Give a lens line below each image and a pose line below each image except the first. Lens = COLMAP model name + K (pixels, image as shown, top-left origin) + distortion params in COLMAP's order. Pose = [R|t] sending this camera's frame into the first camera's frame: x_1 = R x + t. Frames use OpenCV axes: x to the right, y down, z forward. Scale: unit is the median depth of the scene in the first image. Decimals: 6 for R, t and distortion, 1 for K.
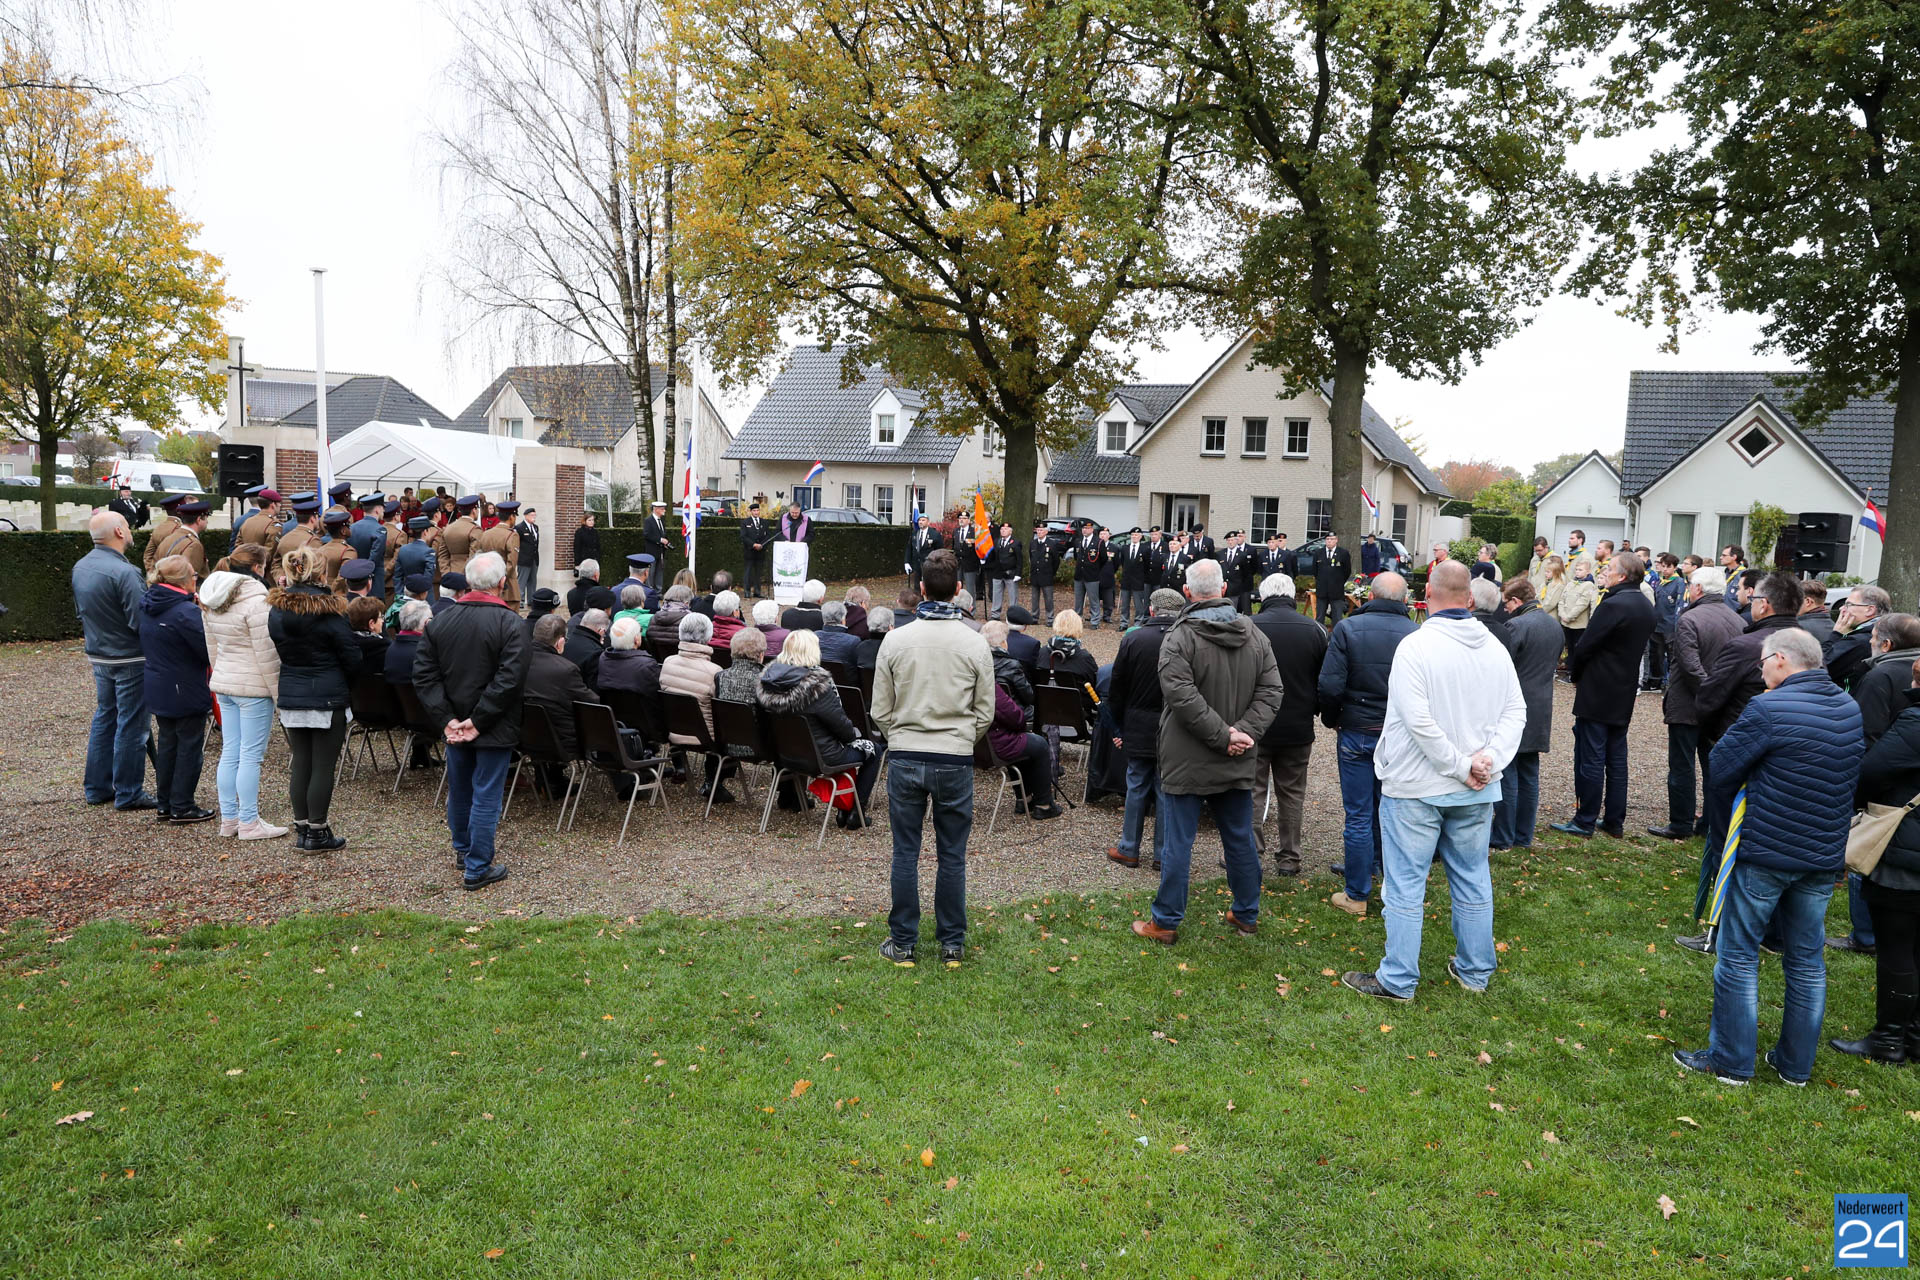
lens RADIAL K [[1357.7, 0, 974.6], [0, 1357.7, 646.9], [0, 0, 1]] dist [-0.052387, 0.017224]
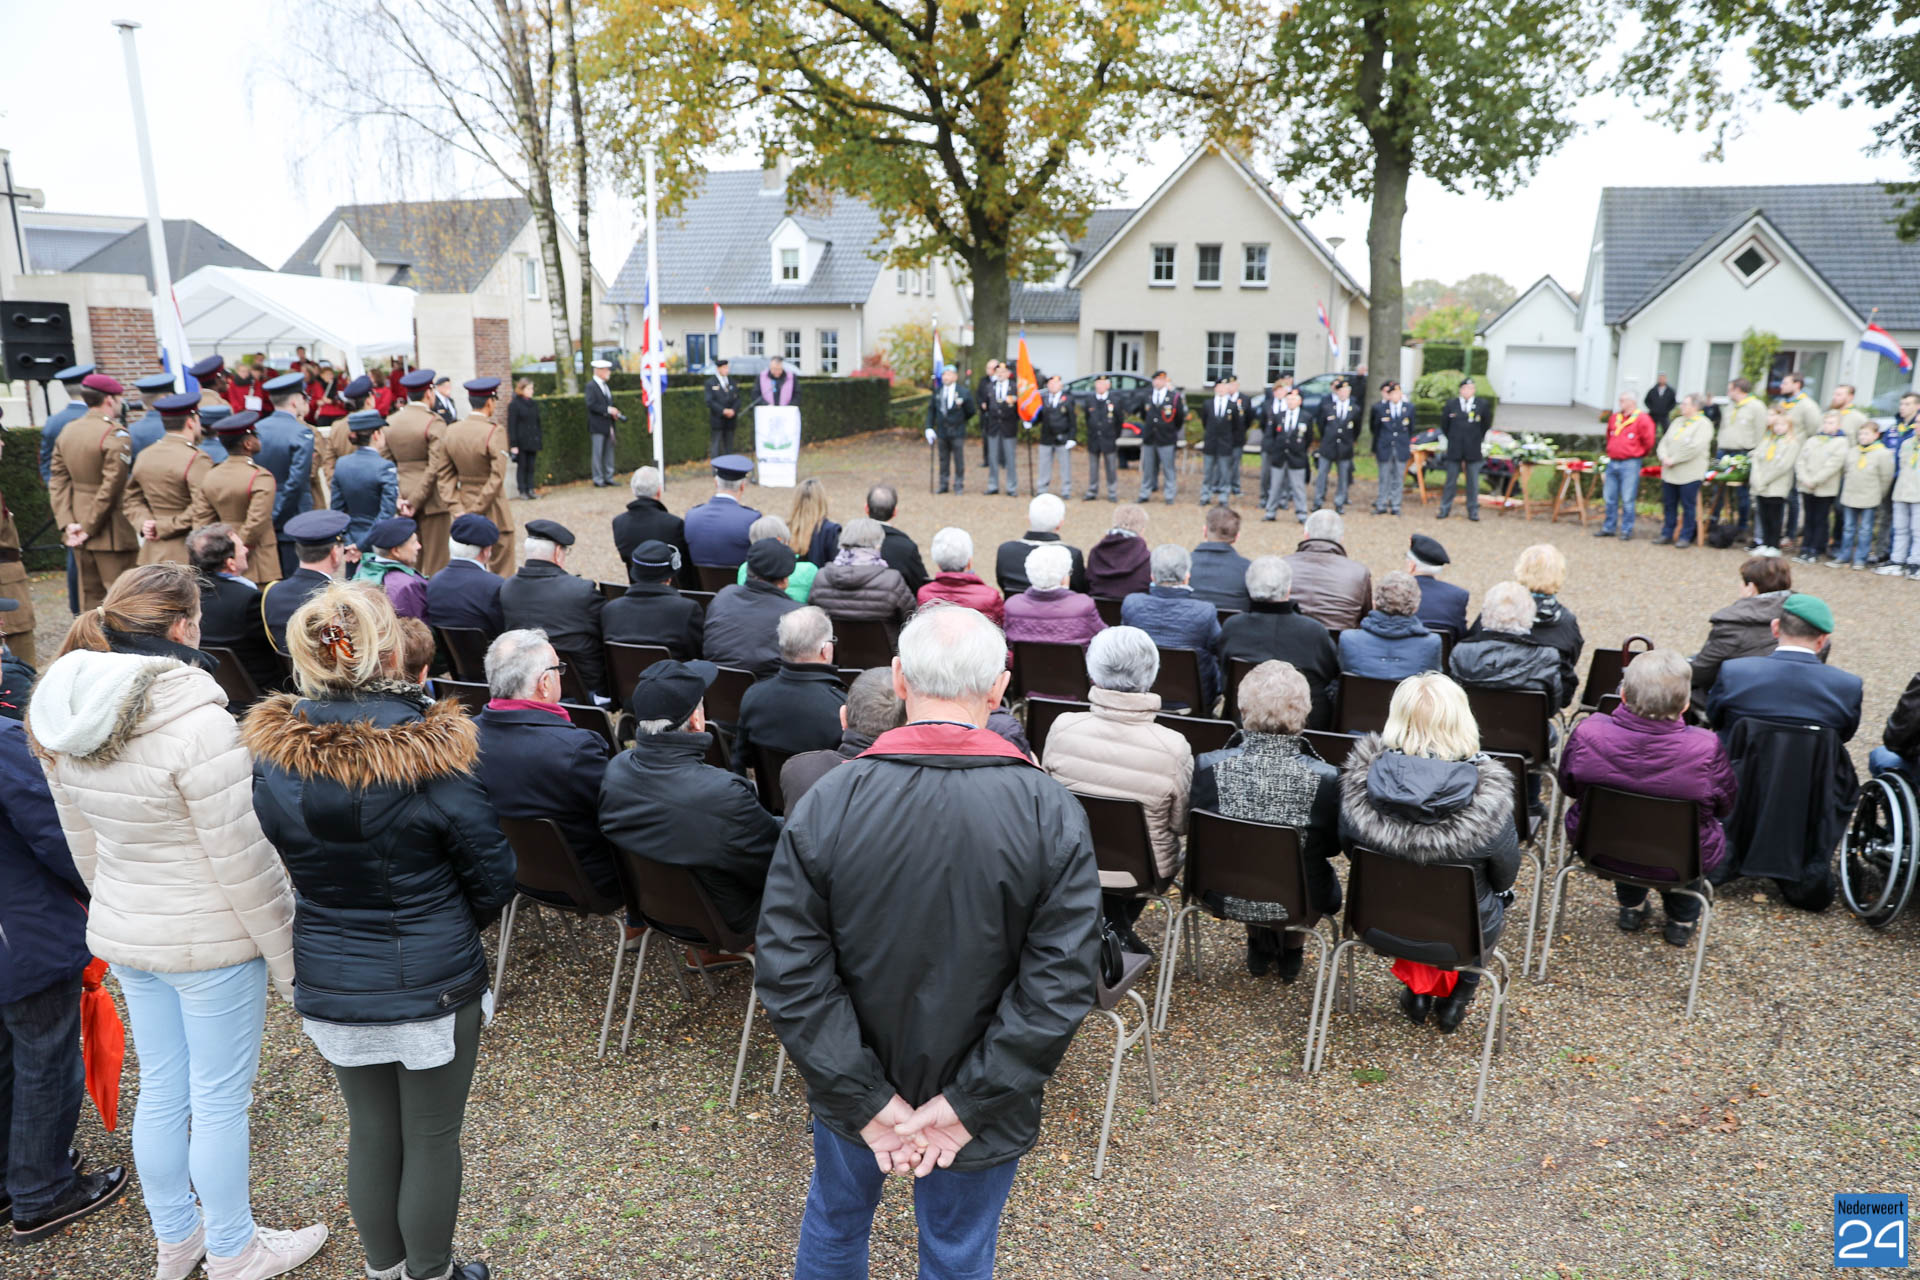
lens RADIAL K [[1302.7, 0, 961.7], [0, 1302.7, 641.6], [0, 0, 1]] dist [-0.063299, 0.038023]
pose [[0.991617, -0.054440, 0.117181, -0.099414], [0.039605, 0.991316, 0.125399, -0.025369], [-0.122990, -0.119707, 0.985162, 0.170231]]
